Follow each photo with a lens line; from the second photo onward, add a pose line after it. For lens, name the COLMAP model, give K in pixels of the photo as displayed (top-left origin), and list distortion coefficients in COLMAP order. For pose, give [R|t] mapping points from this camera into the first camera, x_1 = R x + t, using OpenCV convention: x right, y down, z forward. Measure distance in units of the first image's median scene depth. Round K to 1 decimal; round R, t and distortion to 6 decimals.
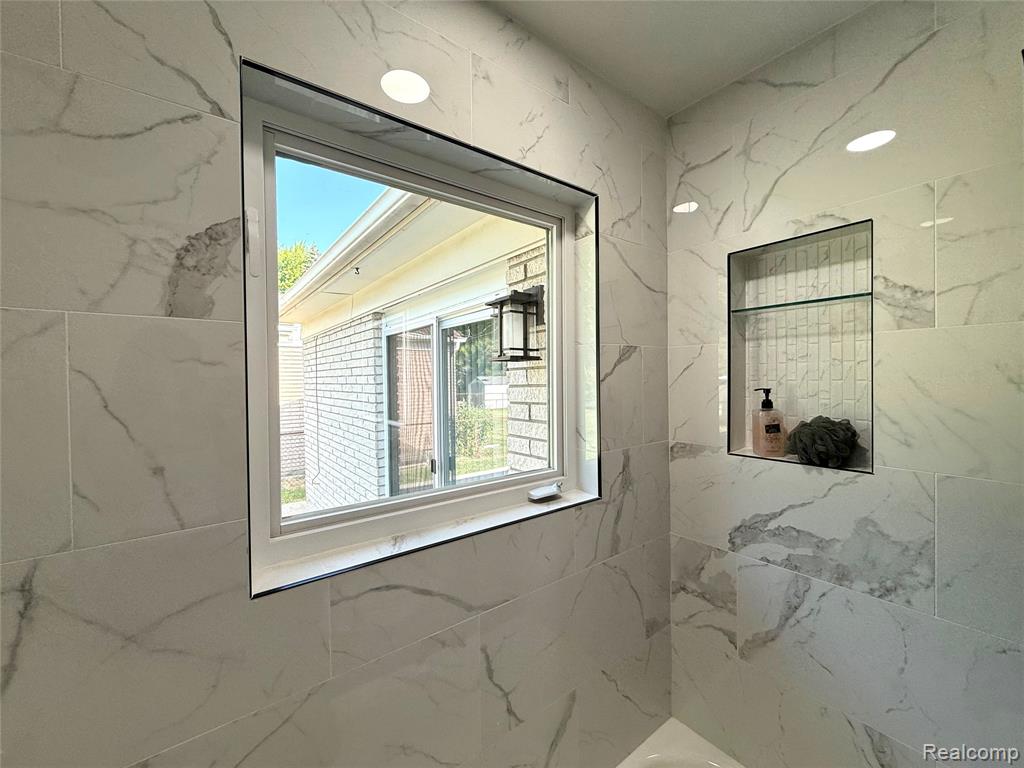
lens RADIAL K [[410.4, 0, 509.2], [0, 410.4, 384.2], [0, 0, 1]] dist [-0.000073, 0.000697]
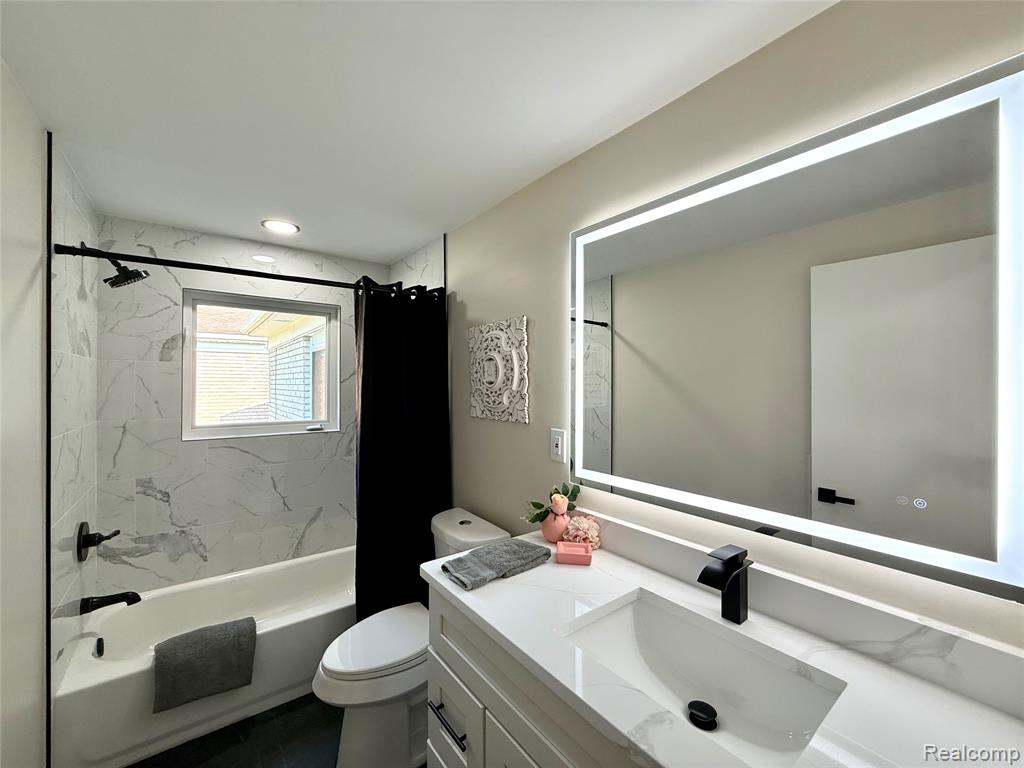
lens RADIAL K [[410.4, 0, 507.9], [0, 410.4, 383.3], [0, 0, 1]] dist [-0.000073, 0.000697]
pose [[0.999864, 0.015934, 0.004357, 1.210438], [-0.015858, 0.999731, -0.016901, 0.024704], [-0.004625, 0.016830, 0.999848, -1.433398]]
